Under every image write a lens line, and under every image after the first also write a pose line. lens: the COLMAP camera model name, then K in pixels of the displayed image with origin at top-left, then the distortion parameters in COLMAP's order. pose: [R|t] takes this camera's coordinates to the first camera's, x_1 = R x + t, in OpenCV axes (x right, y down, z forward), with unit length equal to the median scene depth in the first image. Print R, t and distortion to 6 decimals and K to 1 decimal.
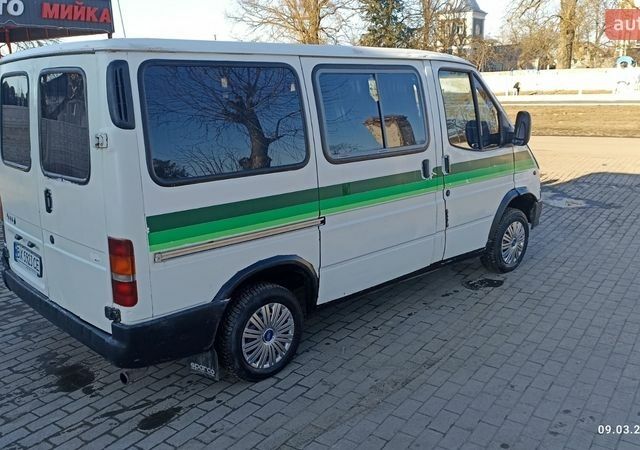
lens RADIAL K [[591.0, 0, 315.2], [0, 591.0, 222.4], [0, 0, 1]] dist [0.048297, 0.000000]
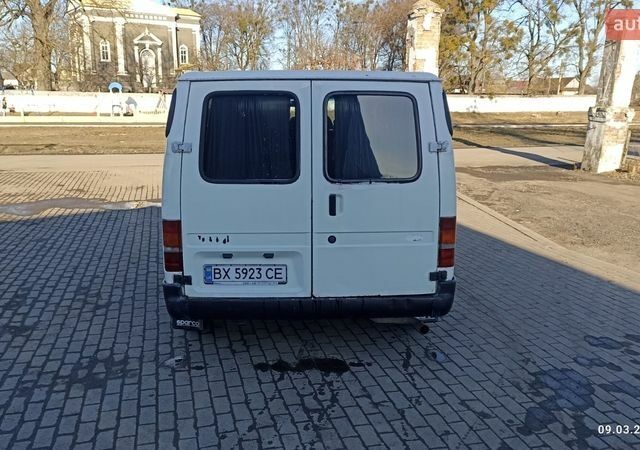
lens RADIAL K [[591.0, 0, 317.5], [0, 591.0, 226.4], [0, 0, 1]] dist [0.048297, 0.000000]
pose [[0.632446, -0.134237, 0.762884, -1.187381], [0.156560, 0.986696, 0.043827, -0.044118], [-0.758618, 0.091719, 0.645048, 0.269464]]
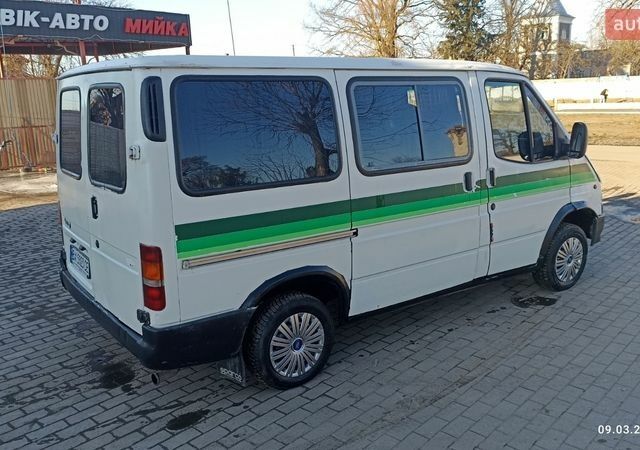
lens RADIAL K [[591.0, 0, 315.7], [0, 591.0, 222.8], [0, 0, 1]] dist [0.048297, 0.000000]
pose [[0.991831, 0.023140, -0.125444, 0.069509], [-0.024700, 0.999636, -0.010892, -0.006453], [0.125146, 0.013901, 0.992041, -0.002481]]
